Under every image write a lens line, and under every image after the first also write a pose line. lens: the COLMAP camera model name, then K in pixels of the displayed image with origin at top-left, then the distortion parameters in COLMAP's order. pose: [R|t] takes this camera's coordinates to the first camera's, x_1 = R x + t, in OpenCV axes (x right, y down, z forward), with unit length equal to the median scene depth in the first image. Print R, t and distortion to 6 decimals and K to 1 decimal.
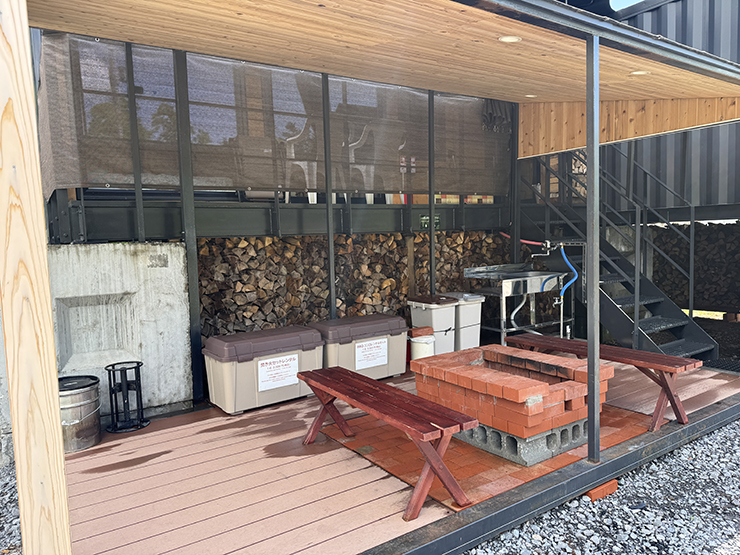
lens RADIAL K [[520.7, 0, 370.0], [0, 520.7, 279.6], [0, 0, 1]] dist [0.012496, 0.001100]
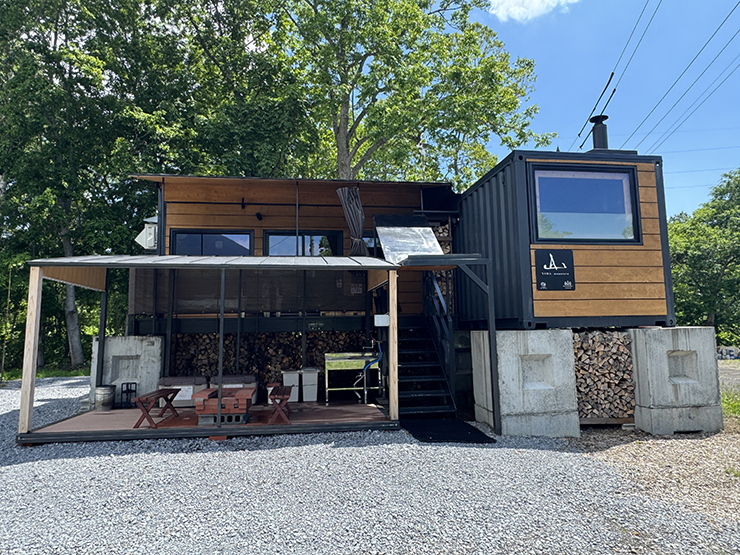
lens RADIAL K [[493.3, 0, 369.5], [0, 493.3, 274.3], [0, 0, 1]] dist [-0.002724, -0.000671]
pose [[0.900858, -0.024369, -0.433429, 1.268792], [-0.053326, 0.984649, -0.166198, -0.019545], [0.430825, 0.172834, 0.885730, -0.563129]]
